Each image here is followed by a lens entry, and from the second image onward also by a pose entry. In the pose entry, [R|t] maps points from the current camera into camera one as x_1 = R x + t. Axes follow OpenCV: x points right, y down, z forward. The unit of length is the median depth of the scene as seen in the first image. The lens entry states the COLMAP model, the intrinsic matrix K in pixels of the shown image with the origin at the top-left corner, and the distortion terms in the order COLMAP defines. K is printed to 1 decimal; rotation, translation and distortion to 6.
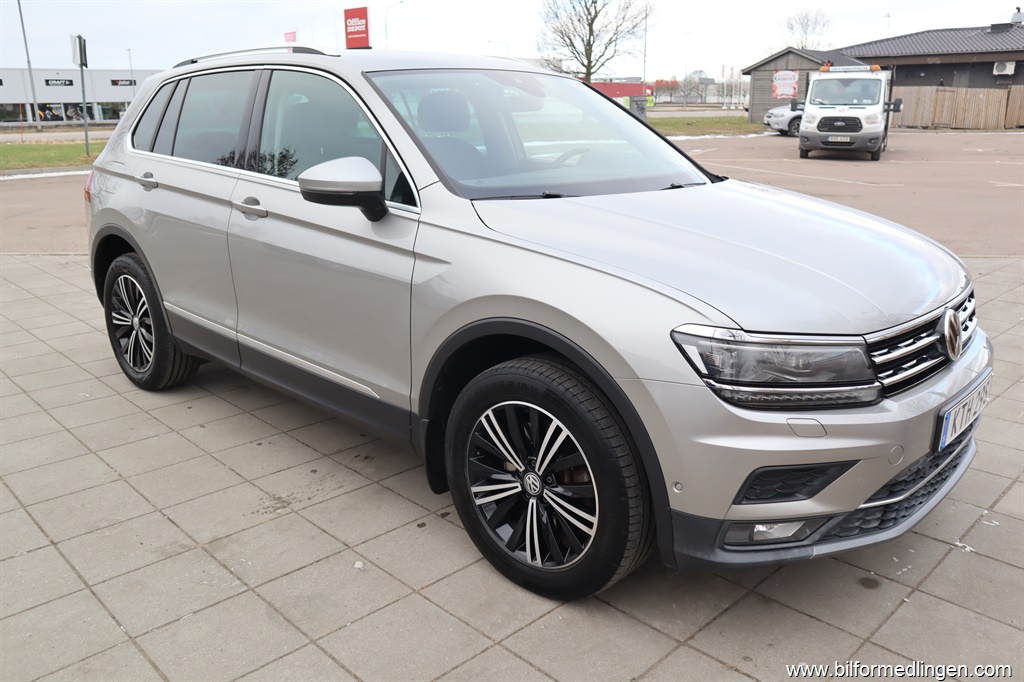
lens RADIAL K [[813.4, 0, 502.0], [0, 813.4, 336.2], [0, 0, 1]] dist [-0.060510, 0.047596]
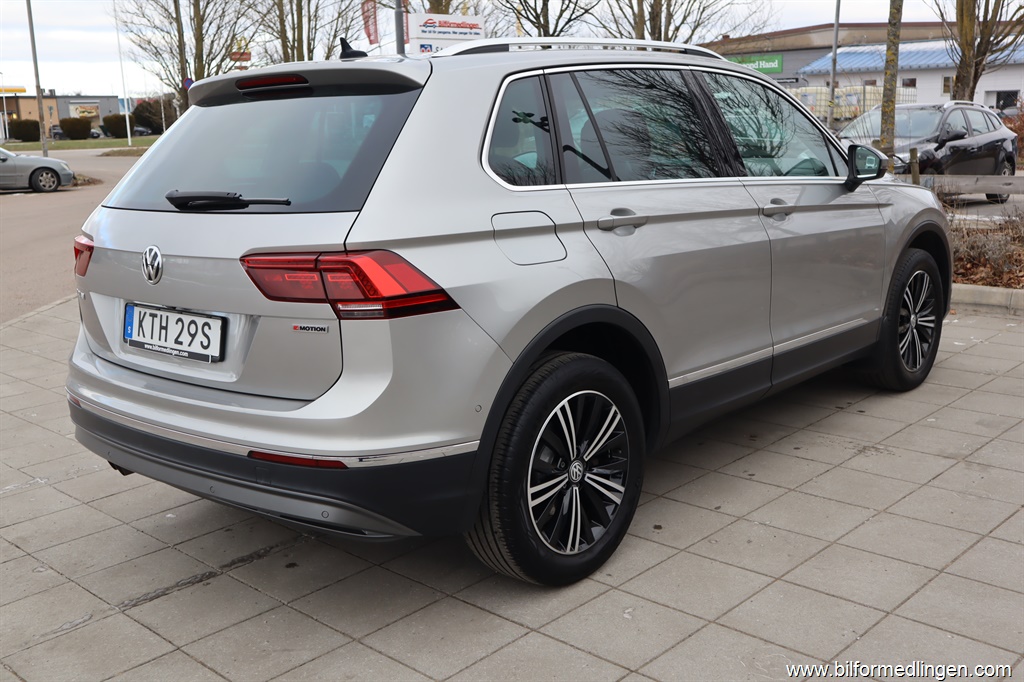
lens RADIAL K [[1051.4, 0, 511.4], [0, 1051.4, 342.7], [0, 0, 1]] dist [0.006275, 0.000000]
pose [[-0.038147, -0.204696, 0.978082, -1.523406], [0.306123, 0.929340, 0.206435, -0.356753], [-0.951227, 0.307288, 0.027211, 1.268333]]
